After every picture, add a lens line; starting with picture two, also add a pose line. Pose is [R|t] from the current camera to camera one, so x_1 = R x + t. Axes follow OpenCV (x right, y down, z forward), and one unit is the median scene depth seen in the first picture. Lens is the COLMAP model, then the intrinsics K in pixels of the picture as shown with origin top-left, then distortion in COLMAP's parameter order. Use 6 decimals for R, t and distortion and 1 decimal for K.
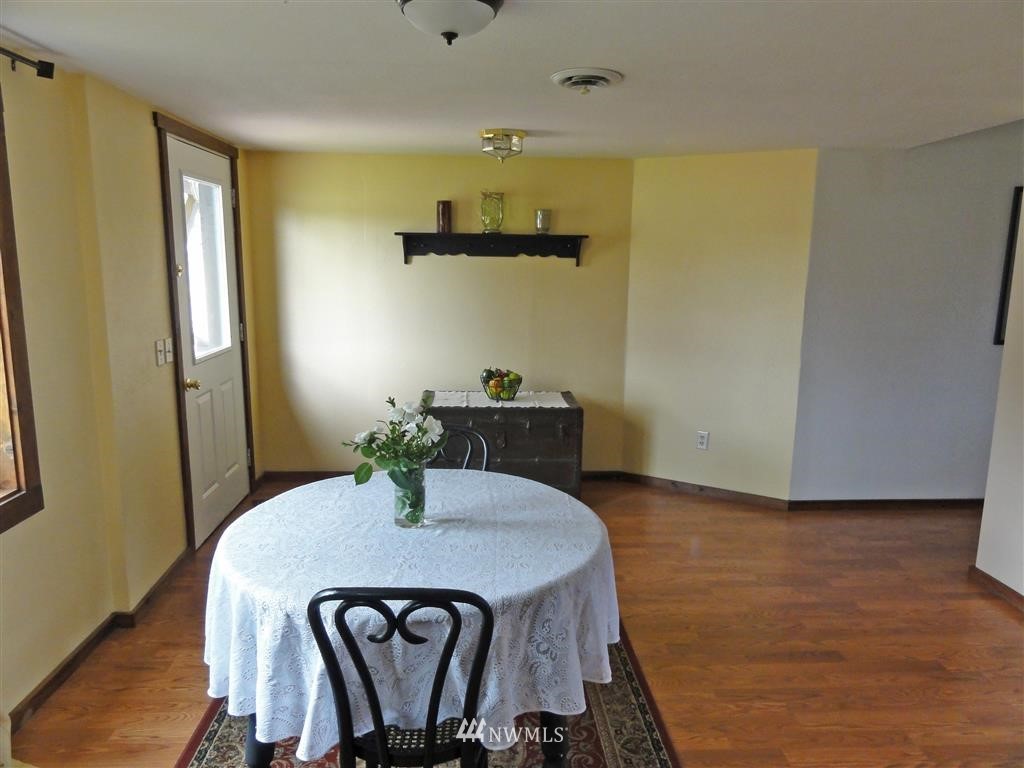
lens RADIAL K [[717.7, 0, 512.0], [0, 717.7, 384.0], [0, 0, 1]] dist [-0.007351, 0.000079]
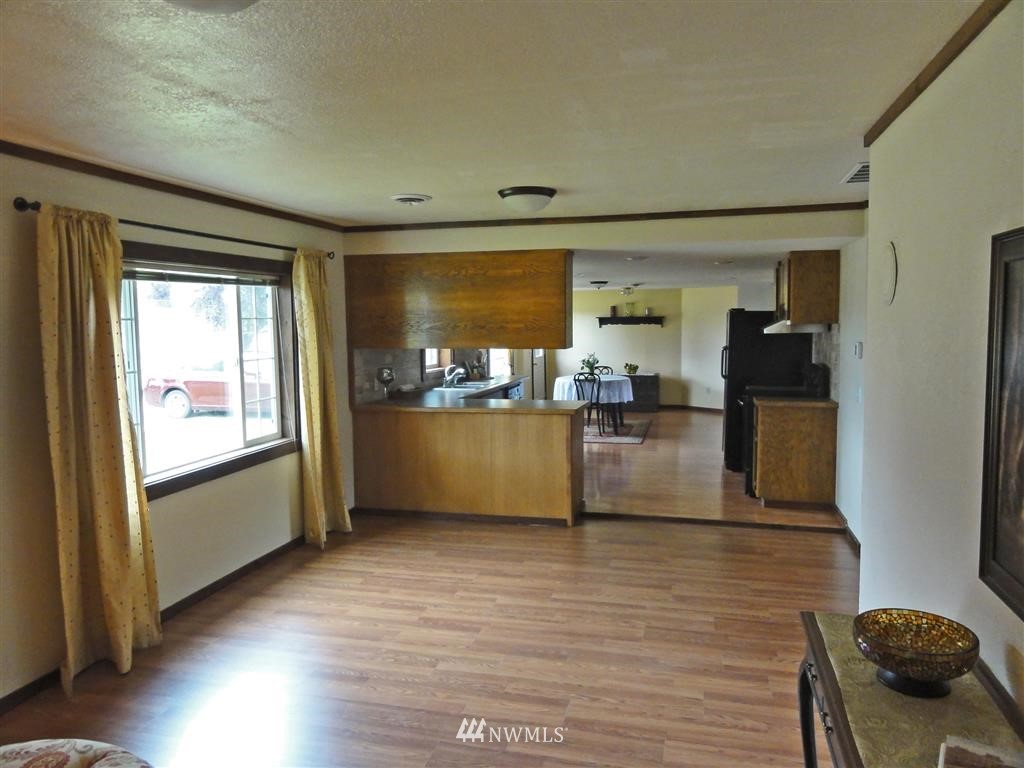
lens RADIAL K [[717.7, 0, 512.0], [0, 717.7, 384.0], [0, 0, 1]] dist [-0.007351, 0.000079]
pose [[0.951069, -0.000501, -0.308978, 0.398785], [-0.029323, 0.995339, -0.091874, 0.324543], [0.307584, 0.096439, 0.946621, -1.773329]]
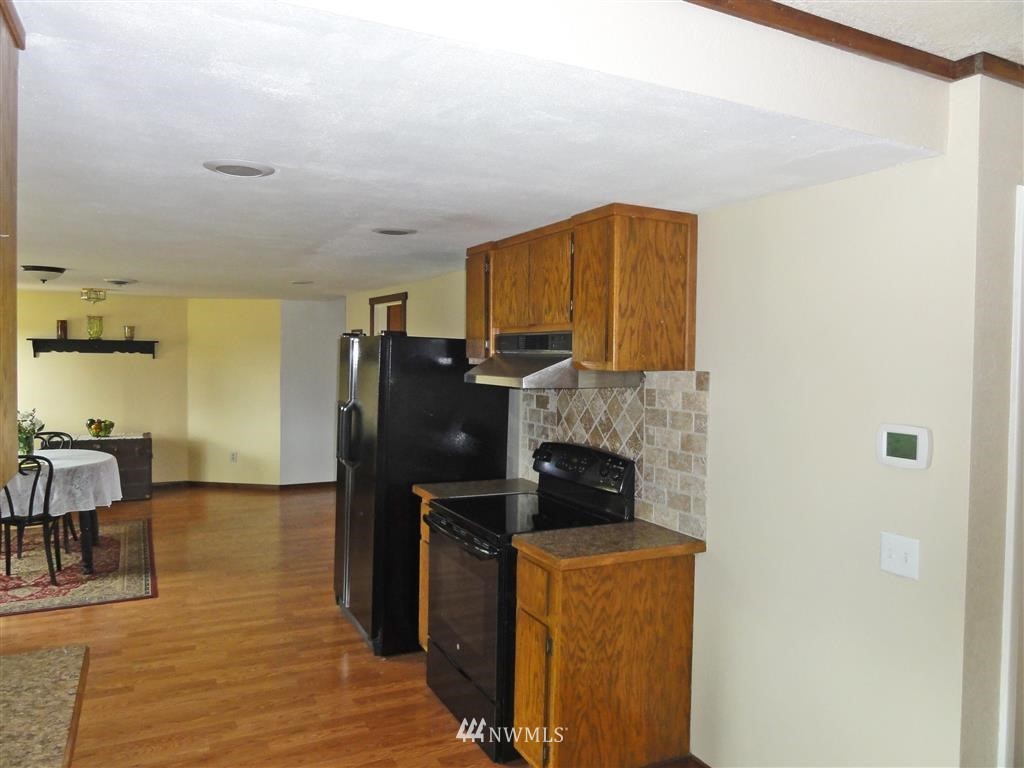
lens RADIAL K [[717.7, 0, 512.0], [0, 717.7, 384.0], [0, 0, 1]] dist [-0.007351, 0.000079]
pose [[0.913254, -0.013321, 0.407172, 0.183221], [0.067628, 0.990555, -0.119277, 0.162987], [-0.401738, 0.136466, 0.905530, -0.915423]]
